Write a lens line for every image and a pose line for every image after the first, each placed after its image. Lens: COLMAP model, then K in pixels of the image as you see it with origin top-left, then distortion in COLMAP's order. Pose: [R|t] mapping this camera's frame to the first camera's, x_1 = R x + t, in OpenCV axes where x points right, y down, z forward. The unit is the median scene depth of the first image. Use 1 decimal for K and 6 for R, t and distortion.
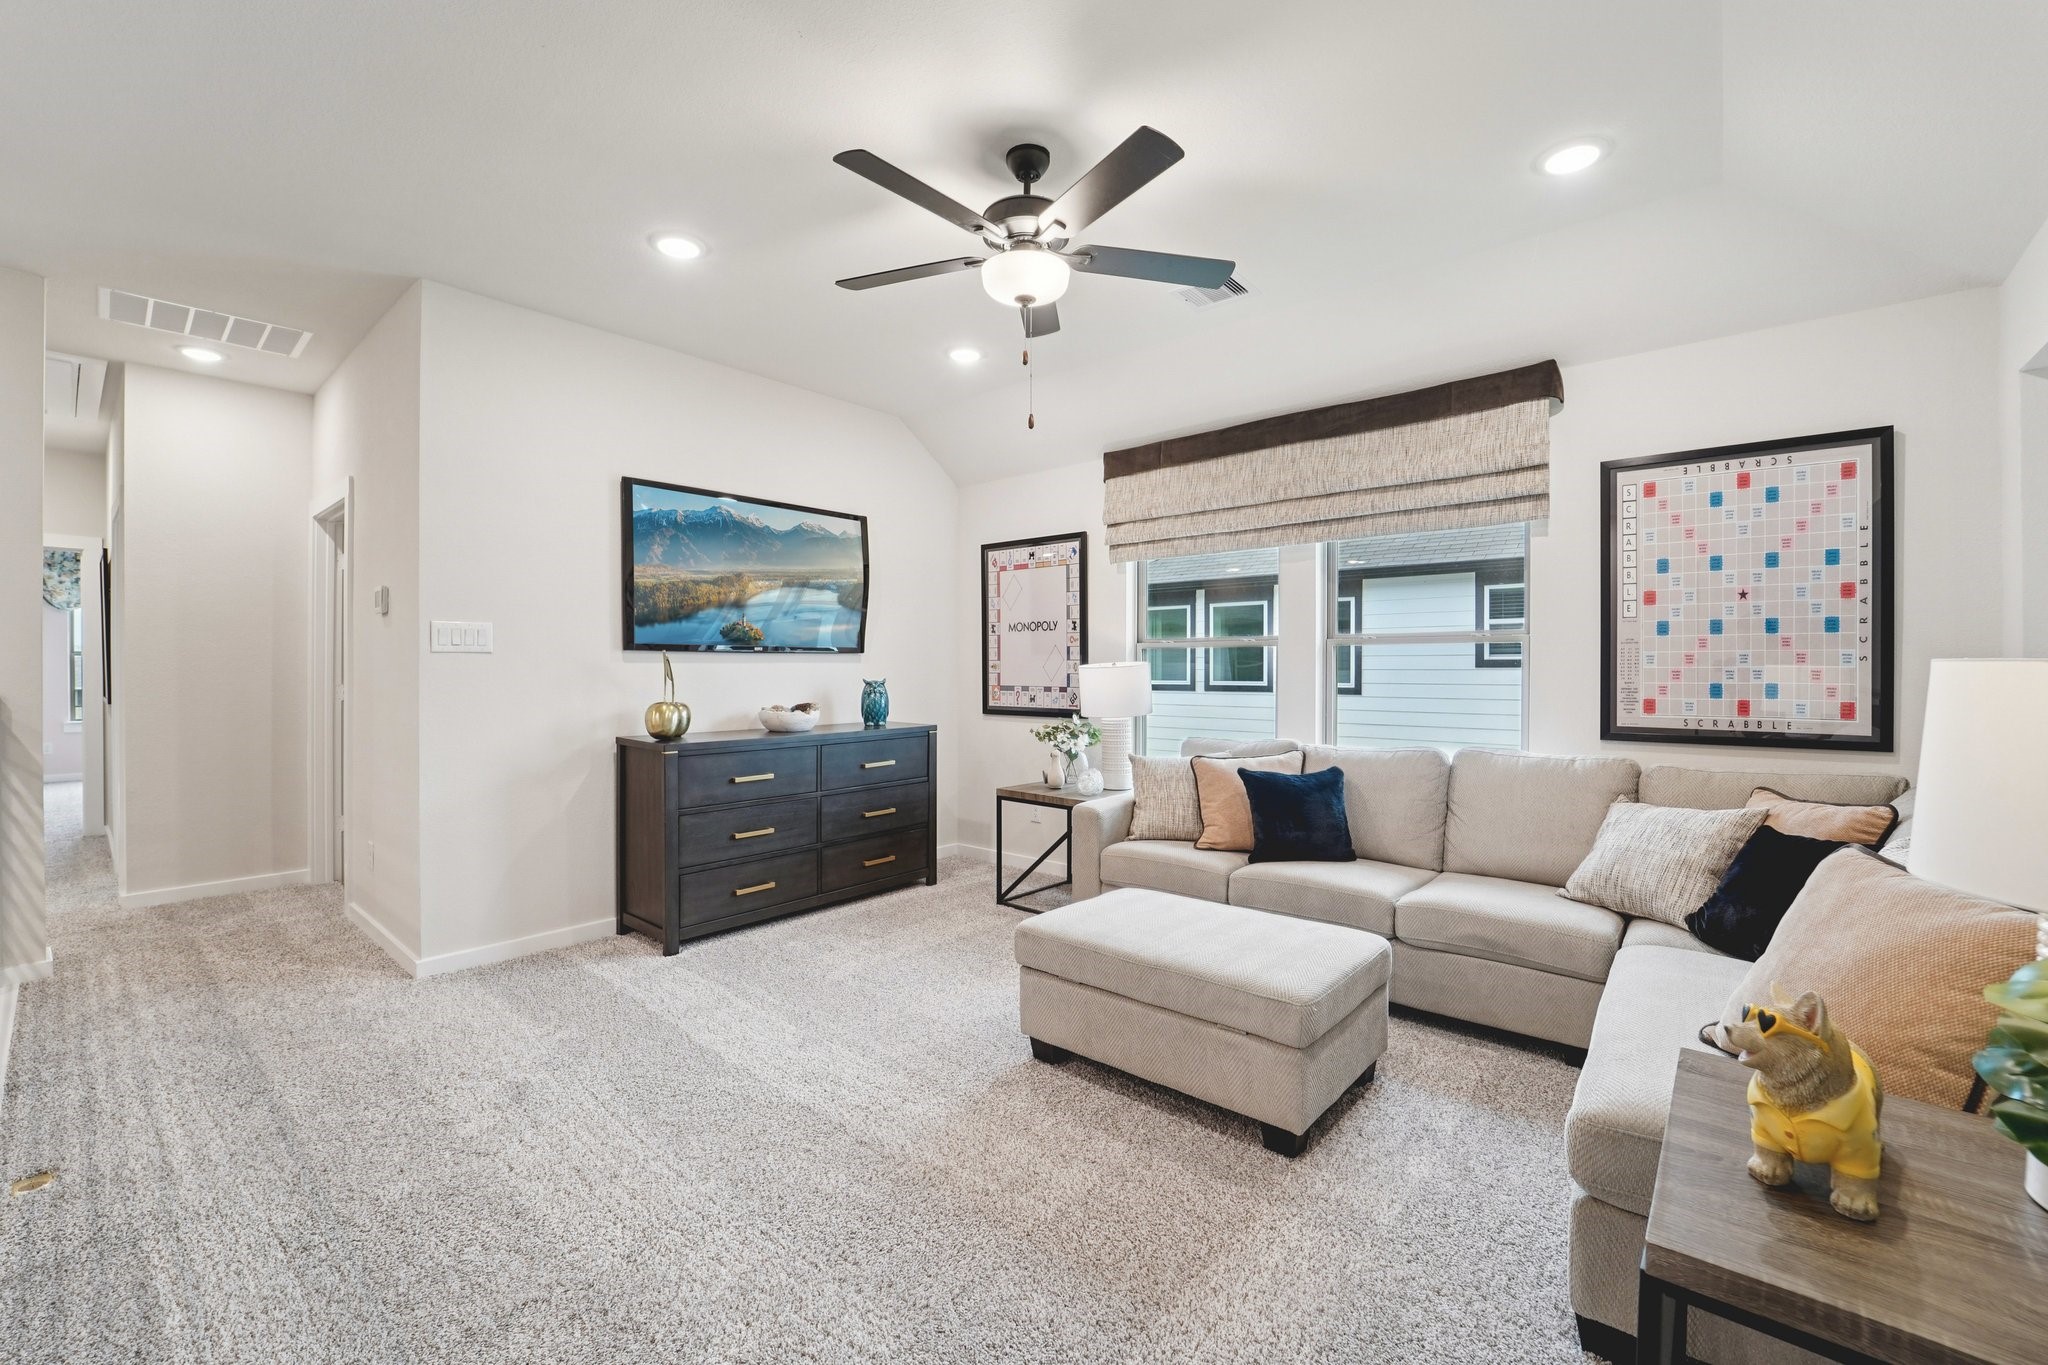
lens RADIAL K [[851.1, 0, 1023.4], [0, 851.1, 678.4], [0, 0, 1]] dist [-0.024193, 0.001348]
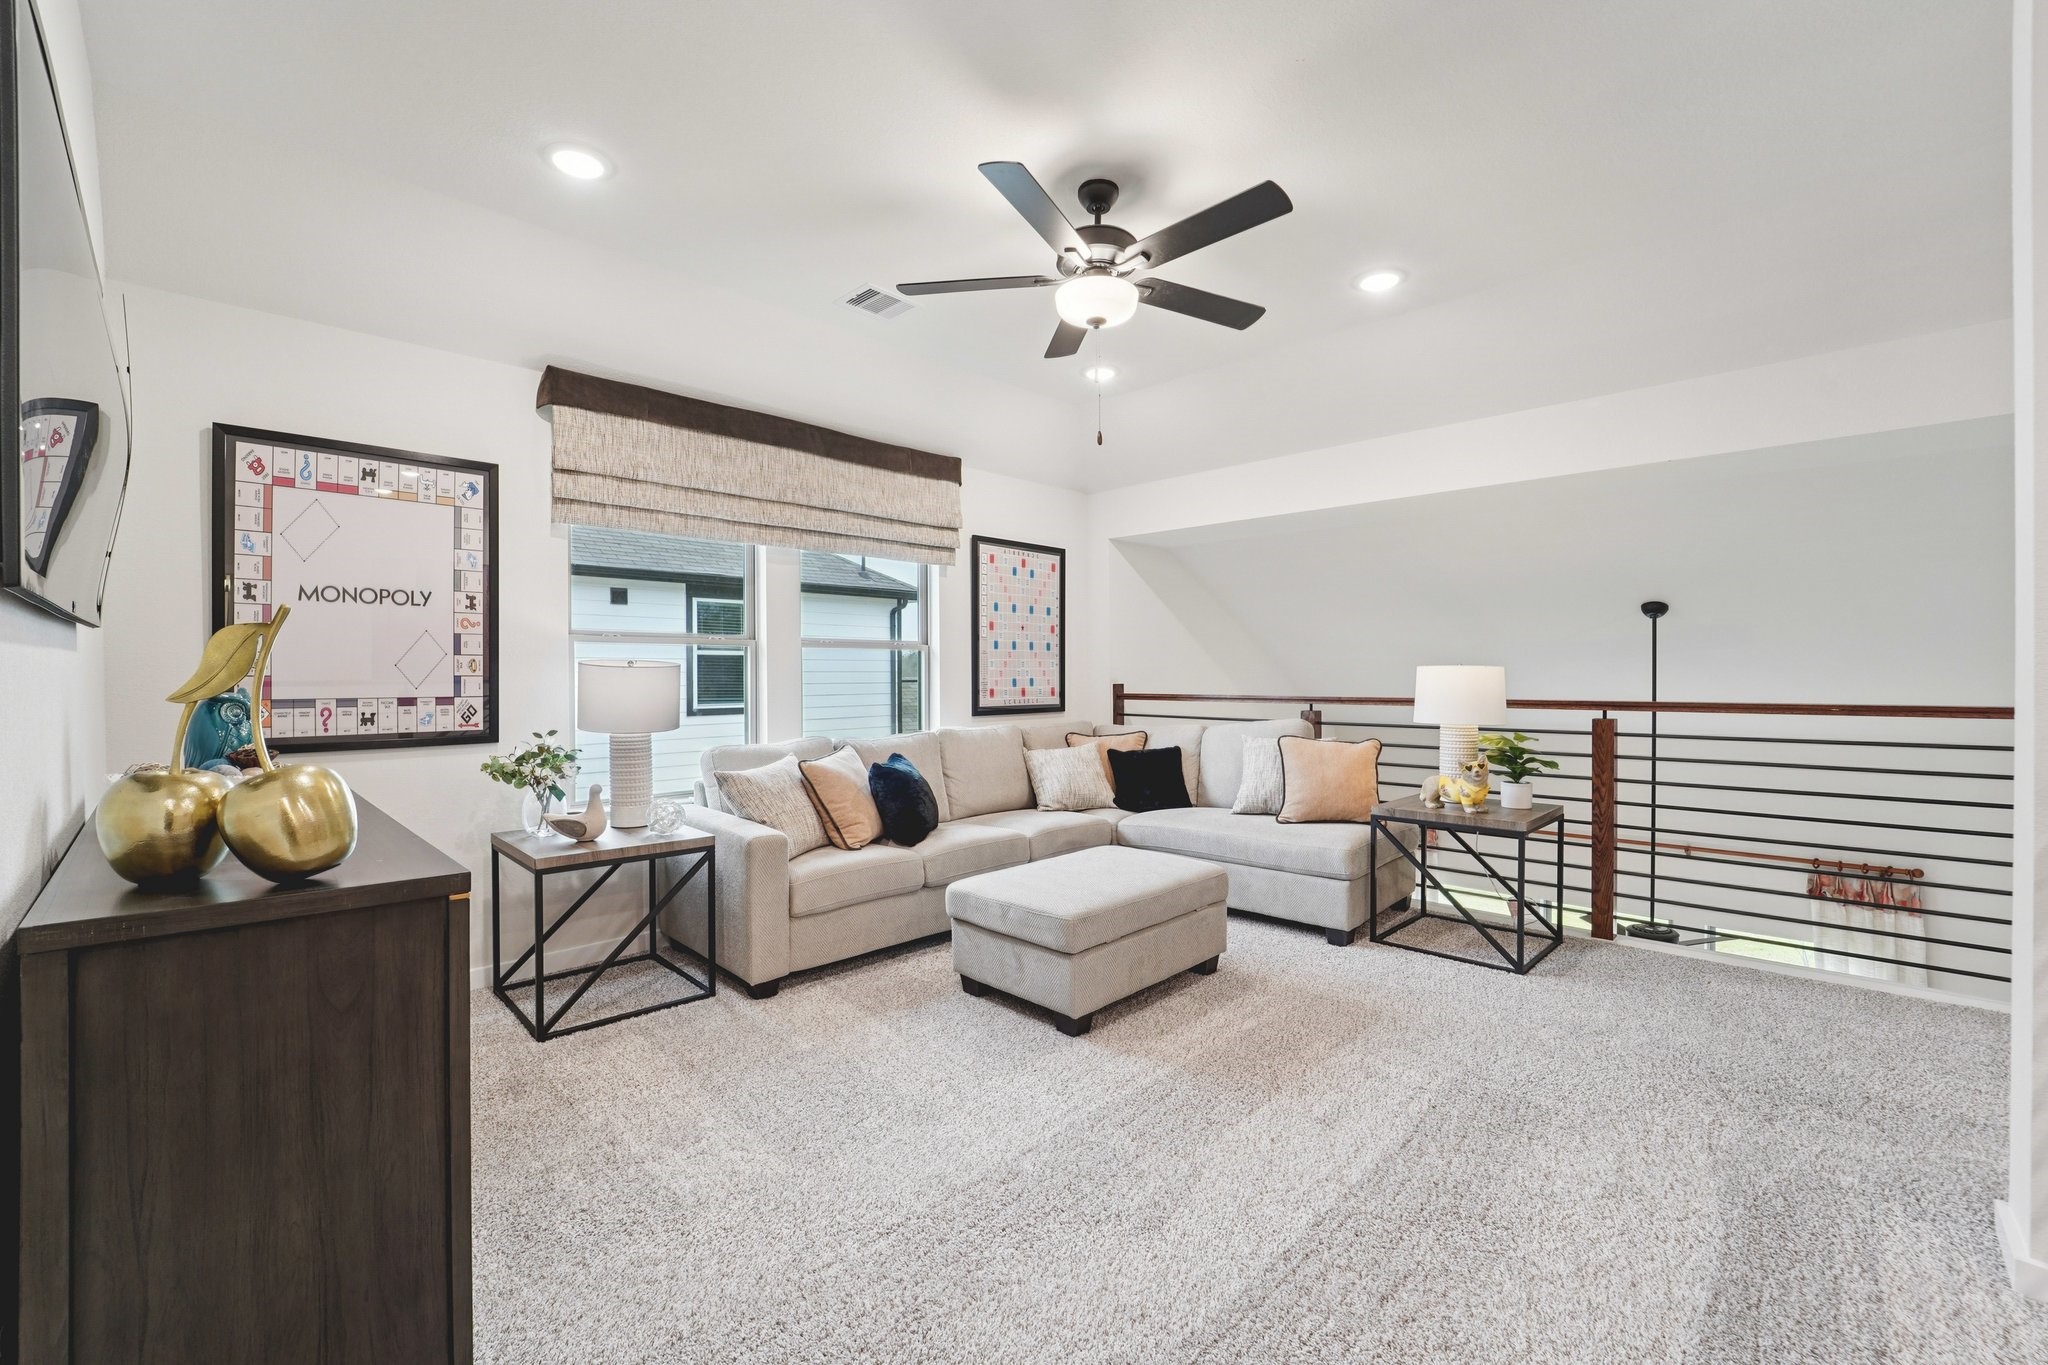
lens RADIAL K [[851.1, 0, 1014.5], [0, 851.1, 679.6], [0, 0, 1]] dist [-0.024193, 0.001348]
pose [[0.070813, -0.003224, 0.997484, -0.677860], [0.016016, 0.999870, 0.002094, 0.003196], [-0.997361, 0.015827, 0.070855, 0.655427]]
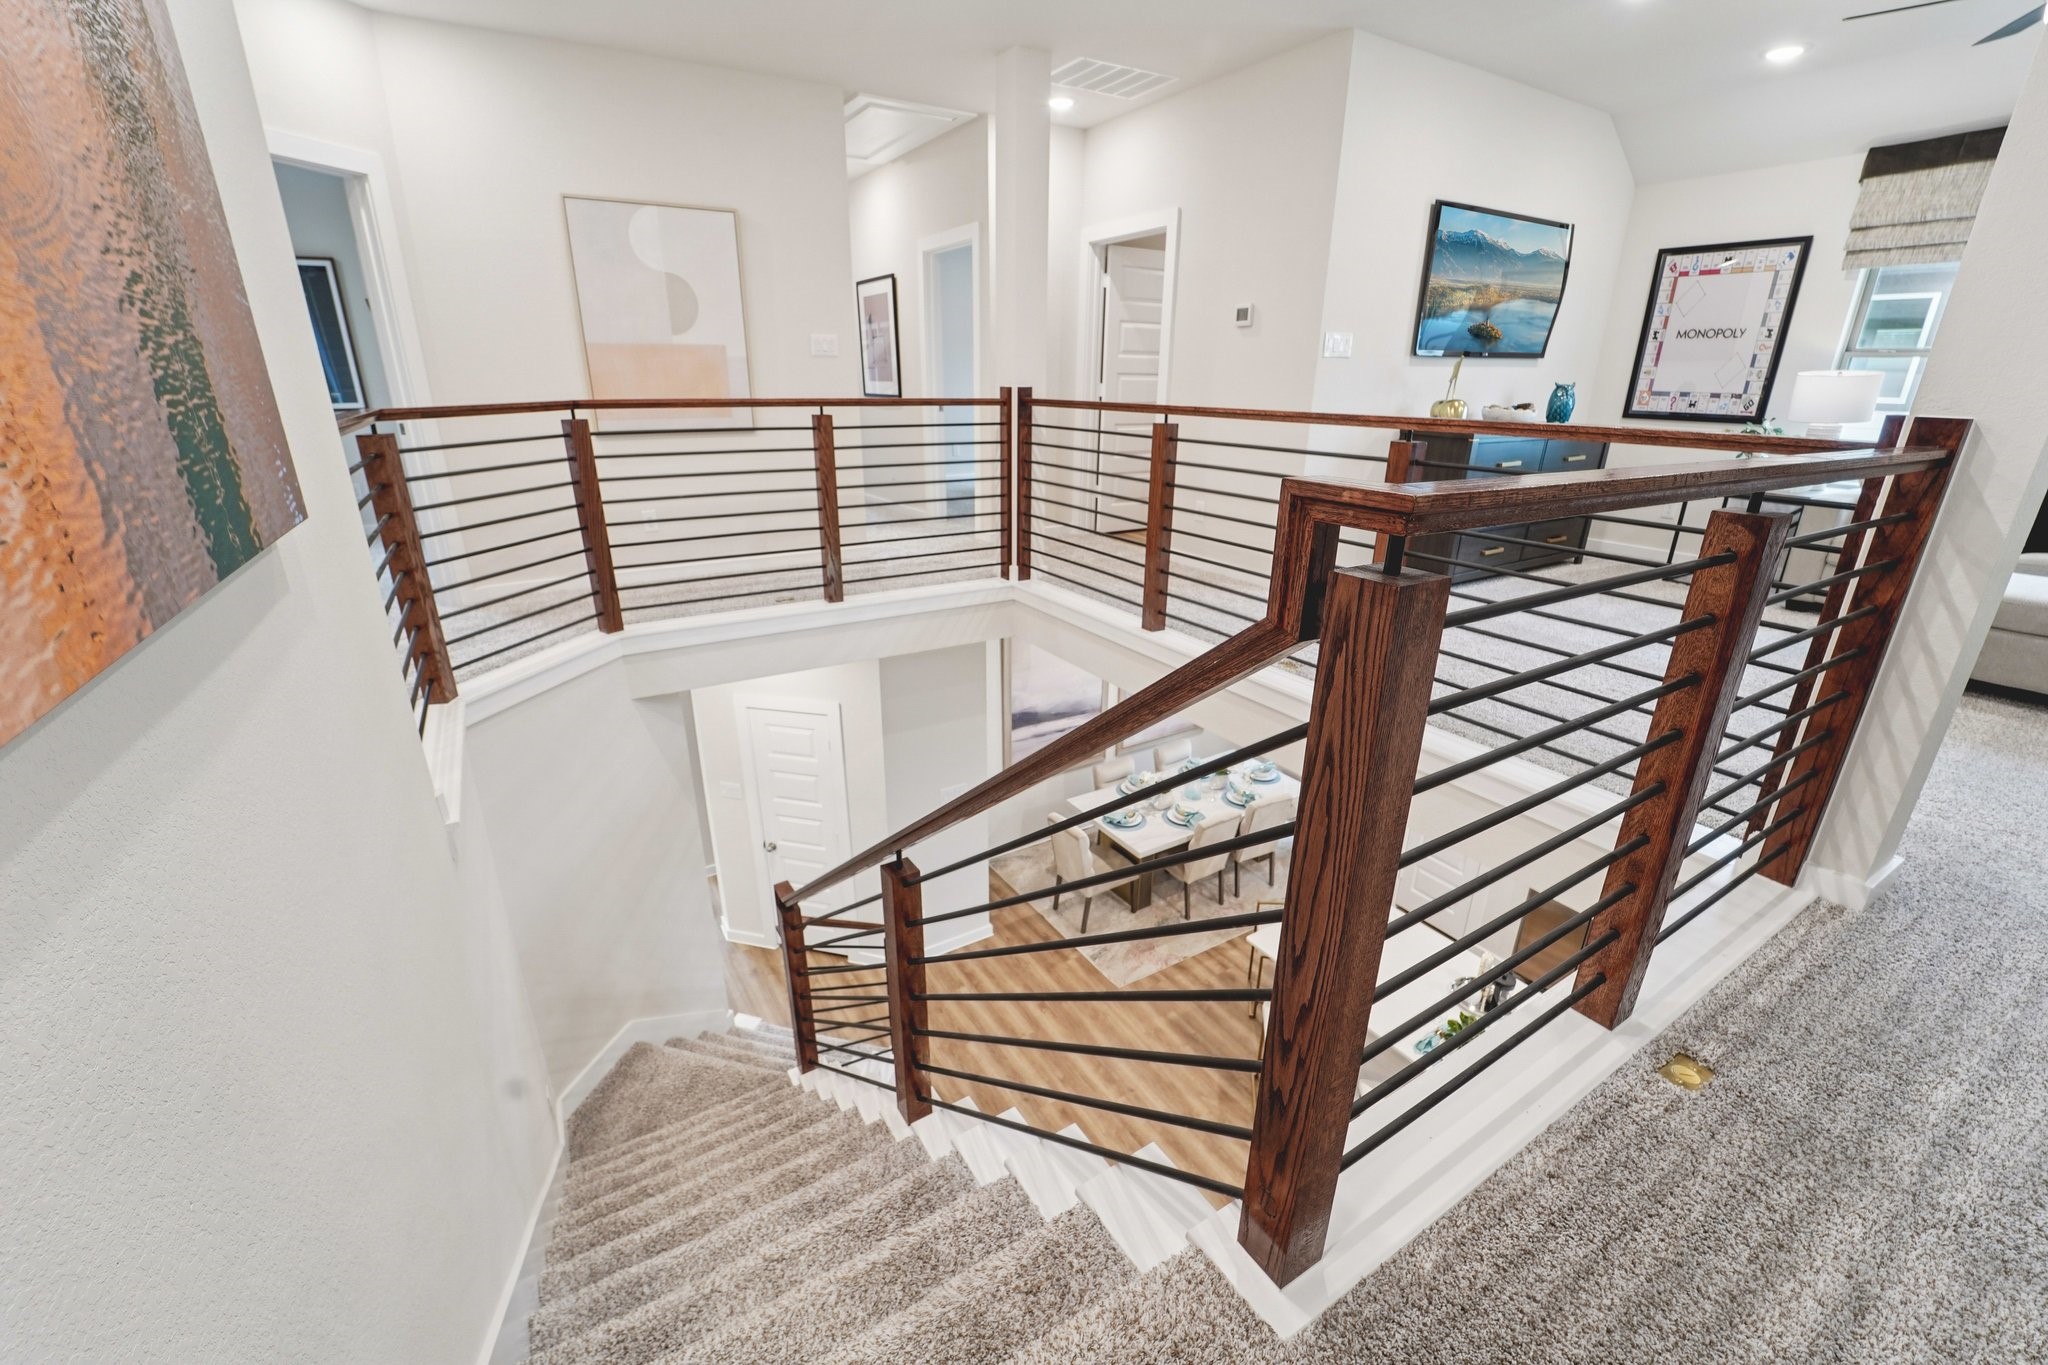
lens RADIAL K [[851.1, 0, 1009.9], [0, 851.1, 691.7], [0, 0, 1]] dist [-0.024193, 0.001348]
pose [[0.951659, 0.110167, -0.286721, -0.604186], [-0.006629, 0.940615, 0.339410, 0.015795], [0.307086, -0.321102, 0.895875, -0.444699]]
